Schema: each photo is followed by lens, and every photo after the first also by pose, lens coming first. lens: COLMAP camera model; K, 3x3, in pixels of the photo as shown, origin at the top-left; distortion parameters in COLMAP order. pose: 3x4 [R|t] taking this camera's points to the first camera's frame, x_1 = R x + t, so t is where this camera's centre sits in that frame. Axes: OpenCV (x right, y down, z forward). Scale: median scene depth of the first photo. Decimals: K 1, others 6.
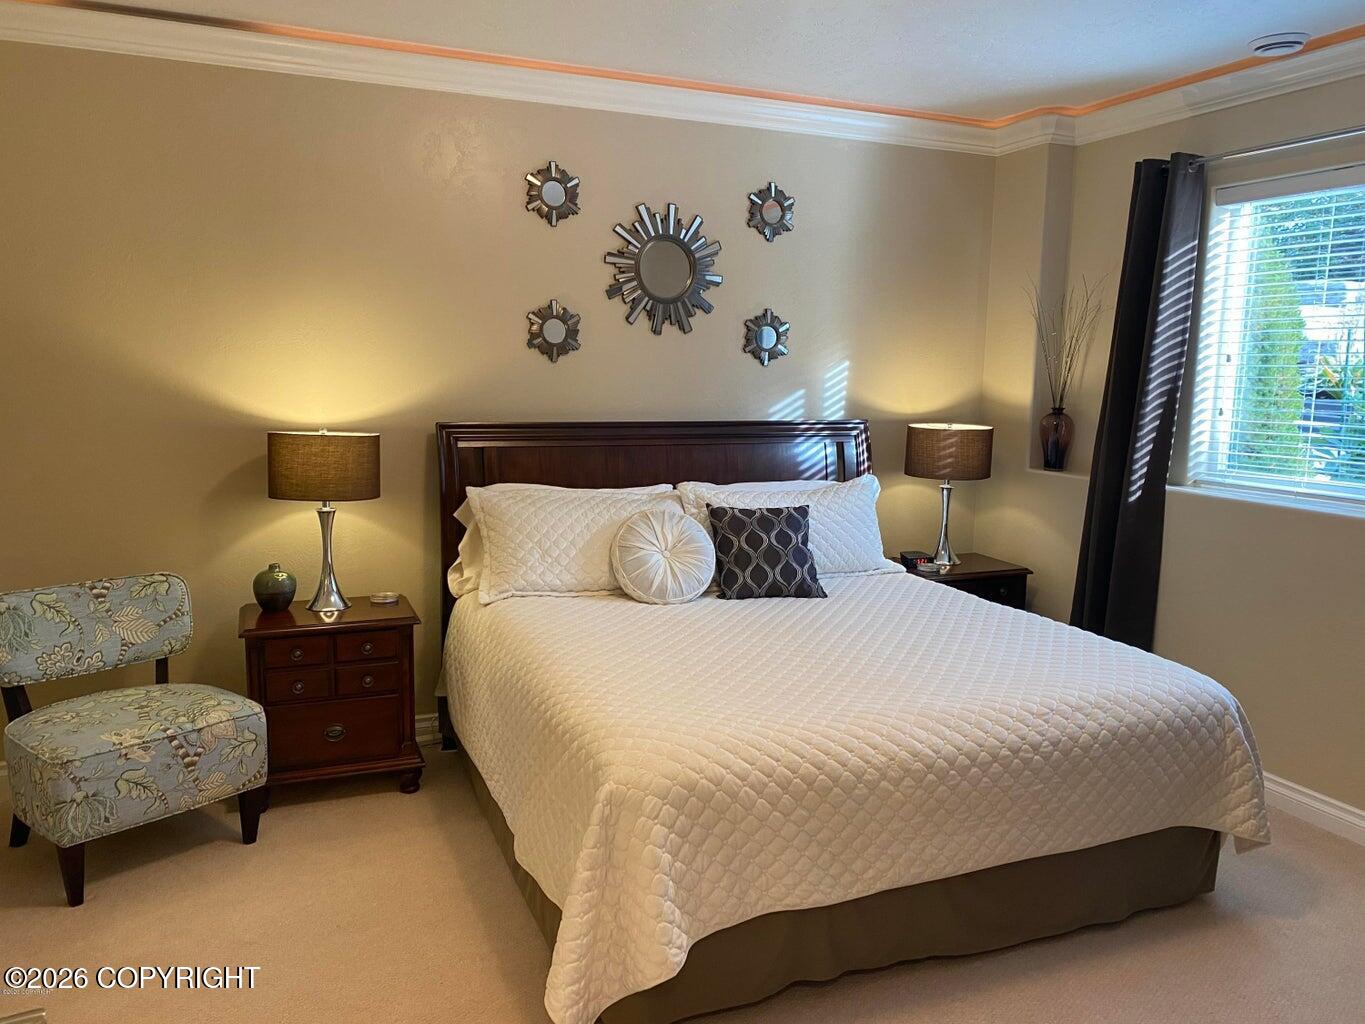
lens RADIAL K [[1042.9, 0, 681.3], [0, 1042.9, 518.6], [0, 0, 1]] dist [0.012333, -0.015690]
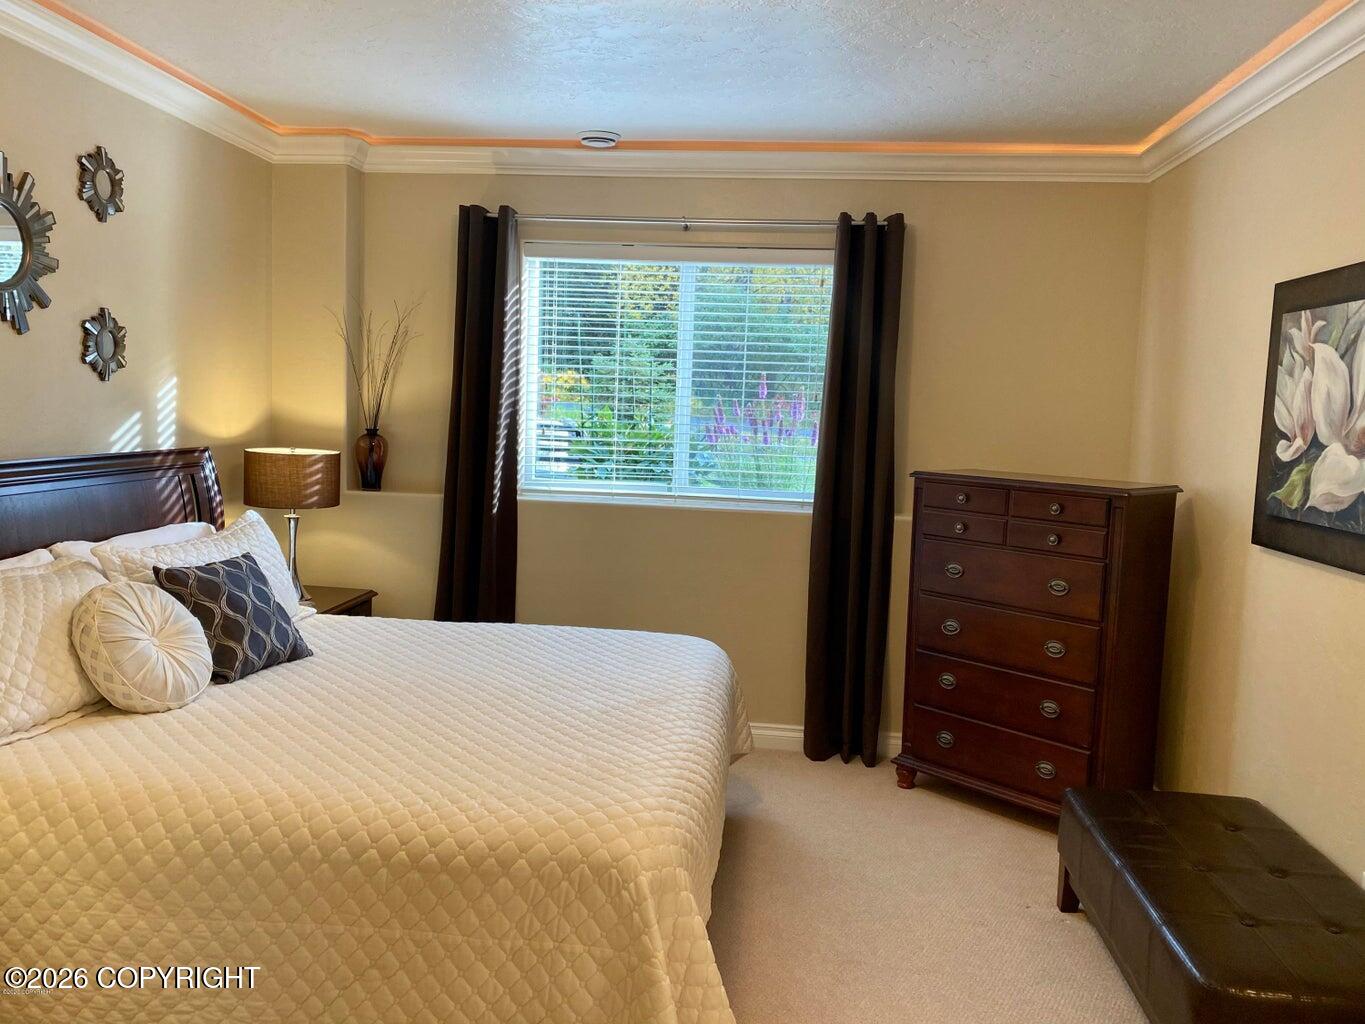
lens RADIAL K [[1042.9, 0, 684.2], [0, 1042.9, 506.8], [0, 0, 1]] dist [0.012333, -0.015690]
pose [[0.466369, -0.085837, 0.880416, -0.411710], [0.100312, 0.993993, 0.043774, -0.046706], [-0.878884, 0.067901, 0.472178, 0.273468]]
